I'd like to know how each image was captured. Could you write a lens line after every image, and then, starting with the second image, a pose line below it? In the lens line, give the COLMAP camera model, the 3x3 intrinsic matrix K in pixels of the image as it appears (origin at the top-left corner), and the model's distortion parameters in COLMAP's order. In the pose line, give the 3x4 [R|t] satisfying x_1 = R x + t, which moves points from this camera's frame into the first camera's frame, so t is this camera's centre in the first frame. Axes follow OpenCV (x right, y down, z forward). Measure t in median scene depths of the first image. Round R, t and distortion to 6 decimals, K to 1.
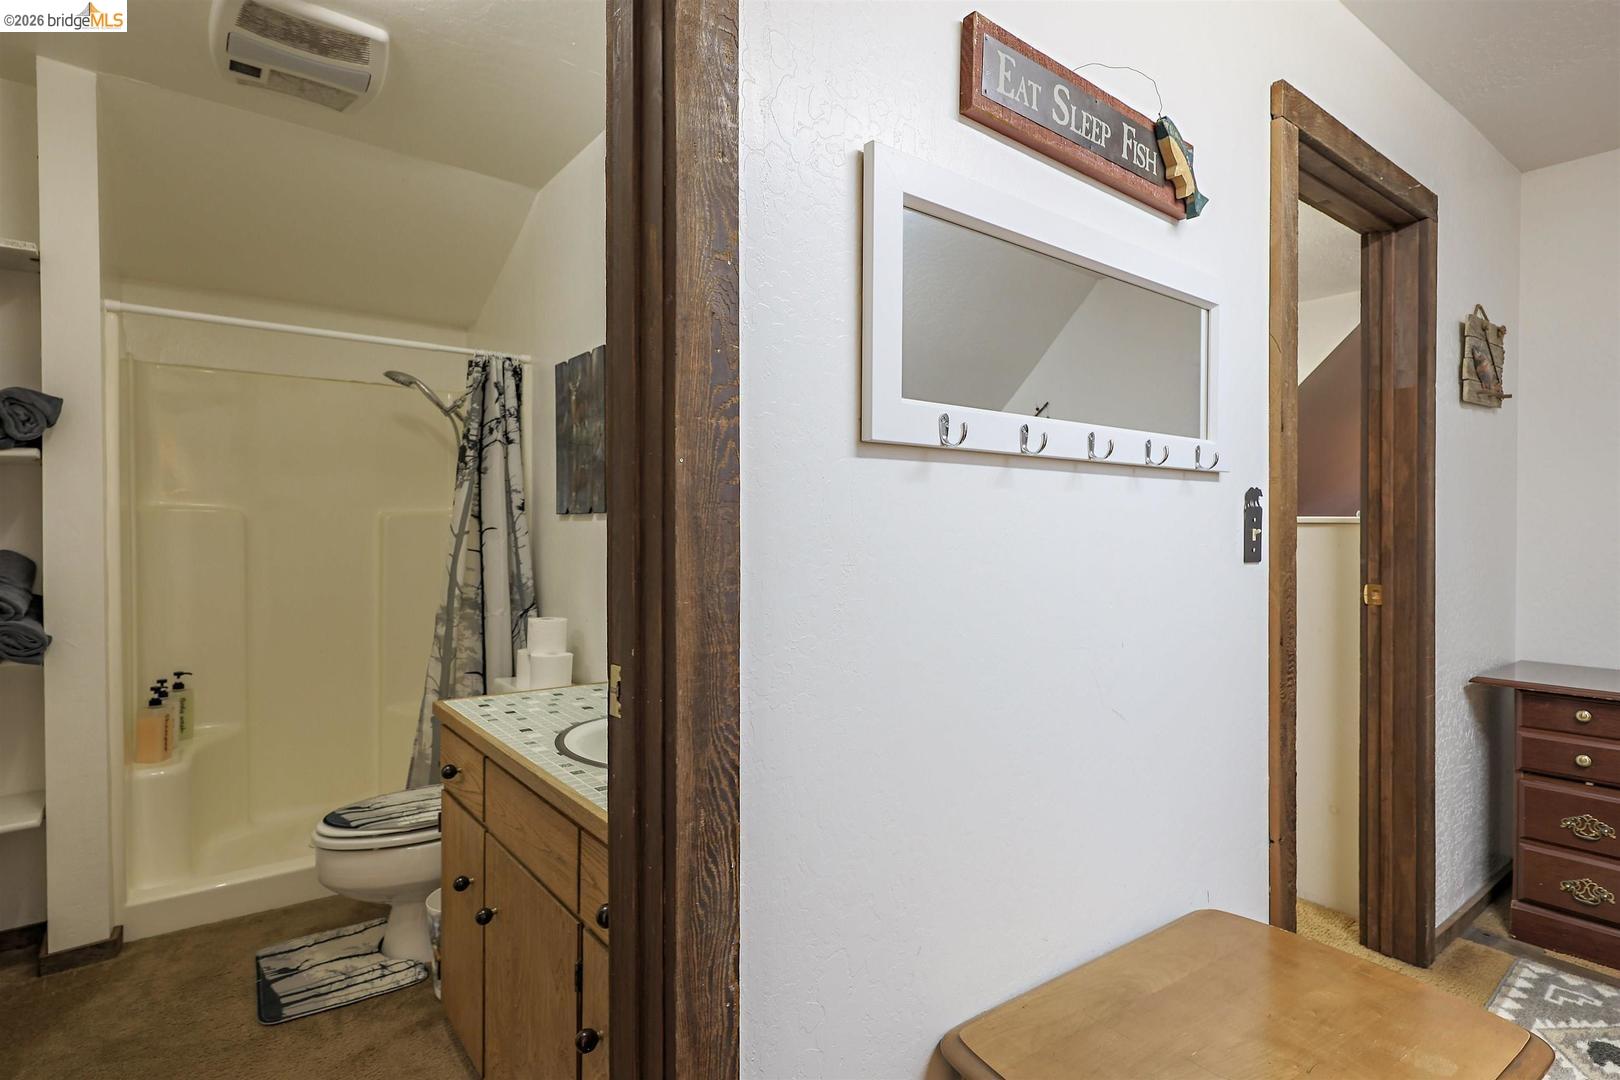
lens RADIAL K [[812.9, 0, 797.1], [0, 812.9, 540.7], [0, 0, 1]] dist [-0.000340, 0.000055]
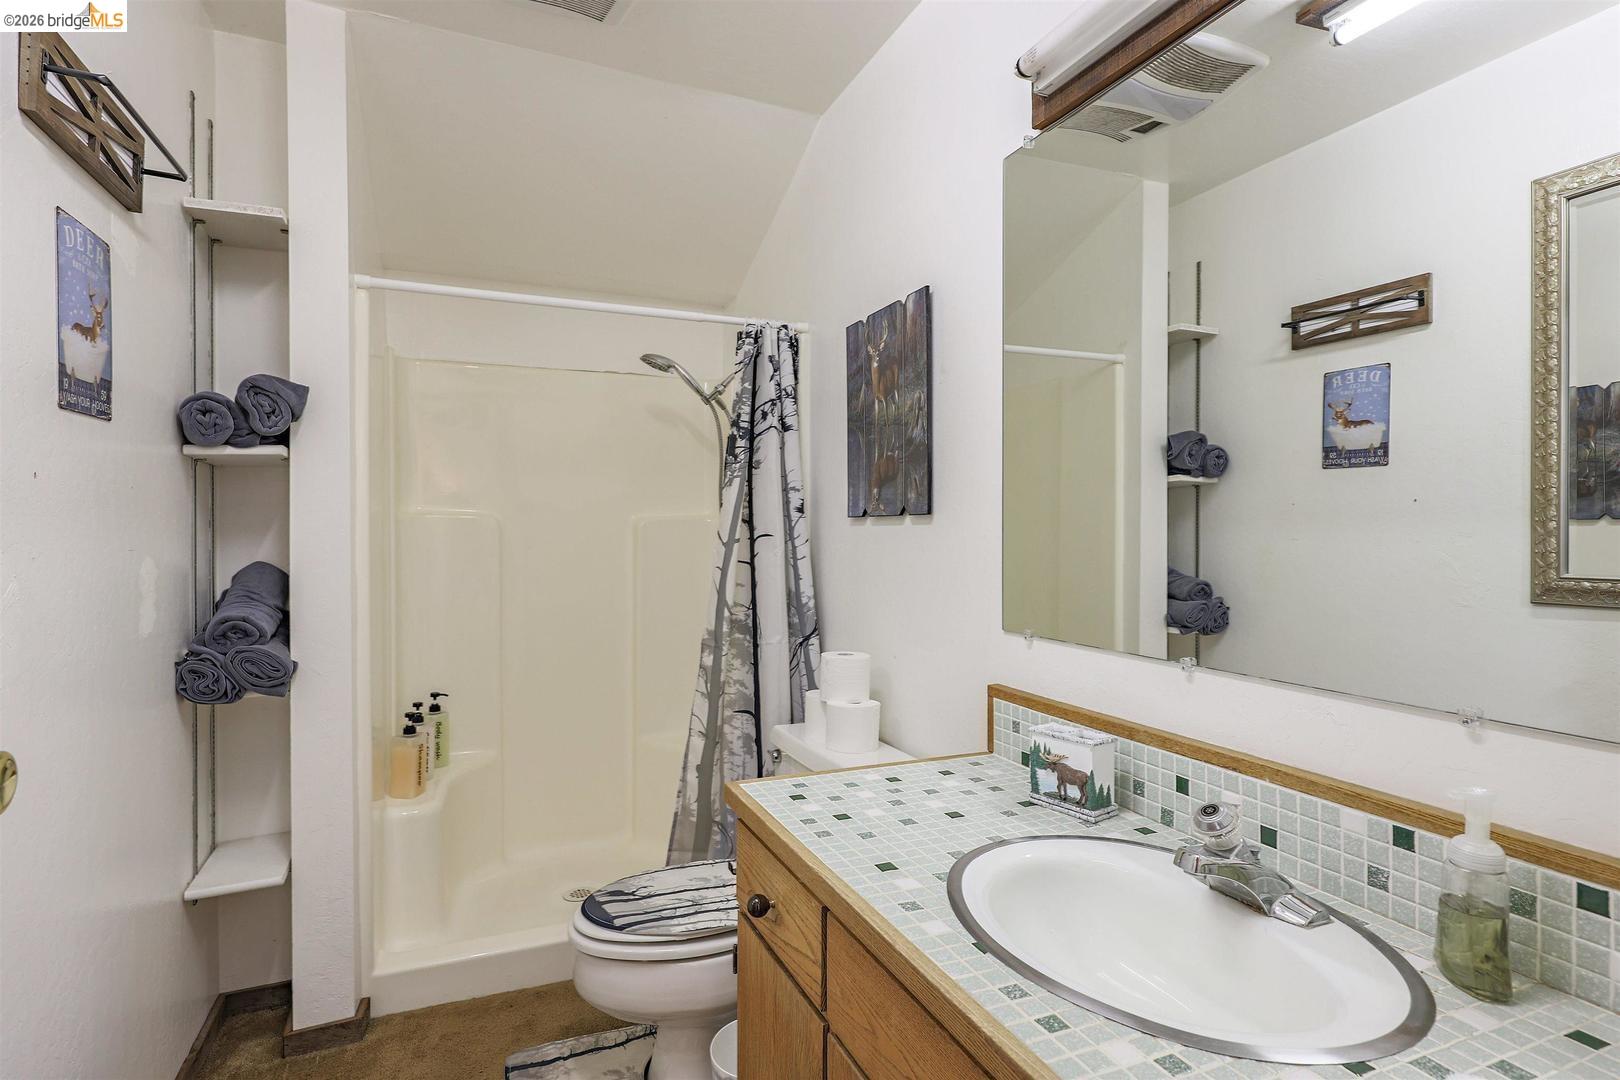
lens RADIAL K [[815.3, 0, 809.0], [0, 815.3, 539.1], [0, 0, 1]] dist [0.002597, 0.000232]
pose [[0.970606, -0.001815, -0.240667, -0.138468], [0.000186, 0.999977, -0.006794, -0.005836], [0.240674, 0.006550, 0.970584, 0.220831]]
